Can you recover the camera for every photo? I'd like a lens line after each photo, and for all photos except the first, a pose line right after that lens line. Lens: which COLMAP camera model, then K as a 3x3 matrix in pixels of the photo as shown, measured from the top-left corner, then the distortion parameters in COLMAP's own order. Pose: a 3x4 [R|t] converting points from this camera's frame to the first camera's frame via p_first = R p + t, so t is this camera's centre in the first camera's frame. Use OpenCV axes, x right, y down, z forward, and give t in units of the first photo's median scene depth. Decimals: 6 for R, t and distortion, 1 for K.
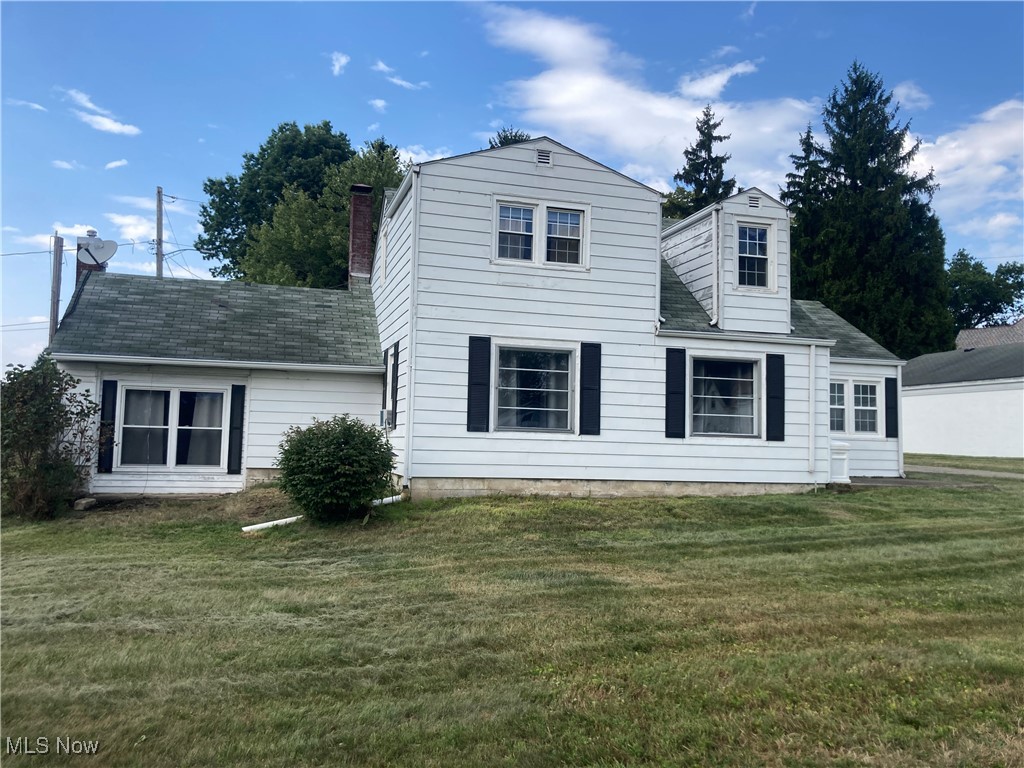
lens RADIAL K [[840.6, 0, 512.4], [0, 840.6, 384.5], [0, 0, 1]] dist [0.057738, -0.084578]
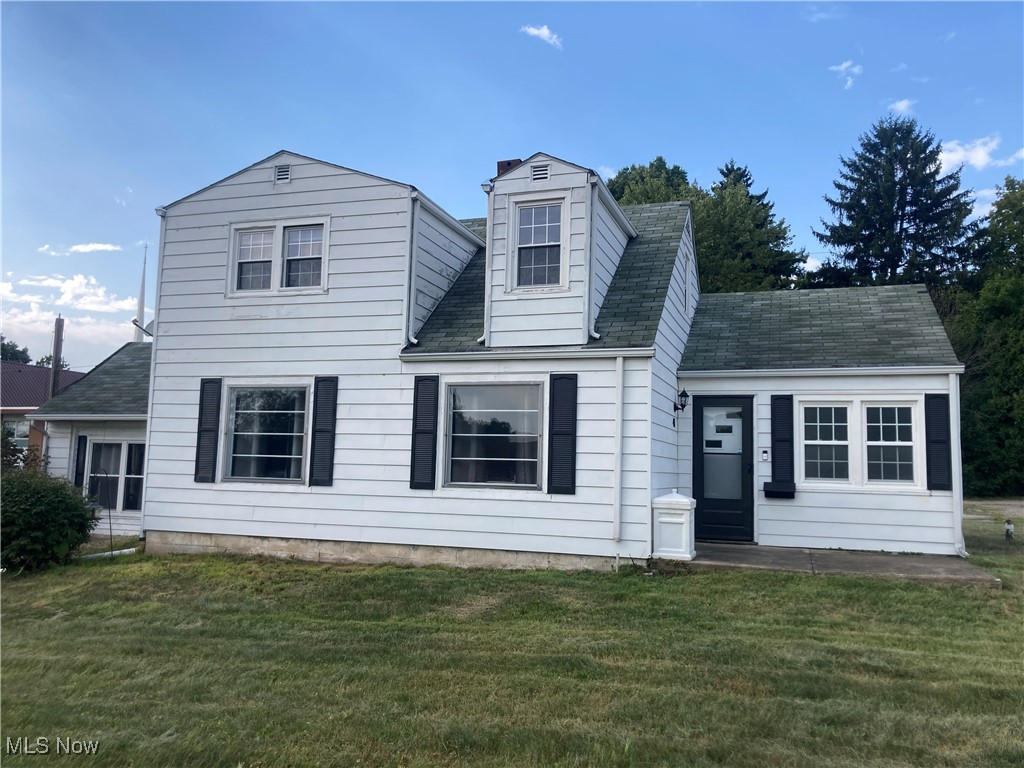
lens RADIAL K [[840.6, 0, 517.4], [0, 840.6, 378.7], [0, 0, 1]] dist [0.057738, -0.084578]
pose [[0.823875, -0.065534, -0.562970, 0.723597], [0.034088, 0.997224, -0.066197, 0.015492], [0.565746, 0.035348, 0.823822, 0.406413]]
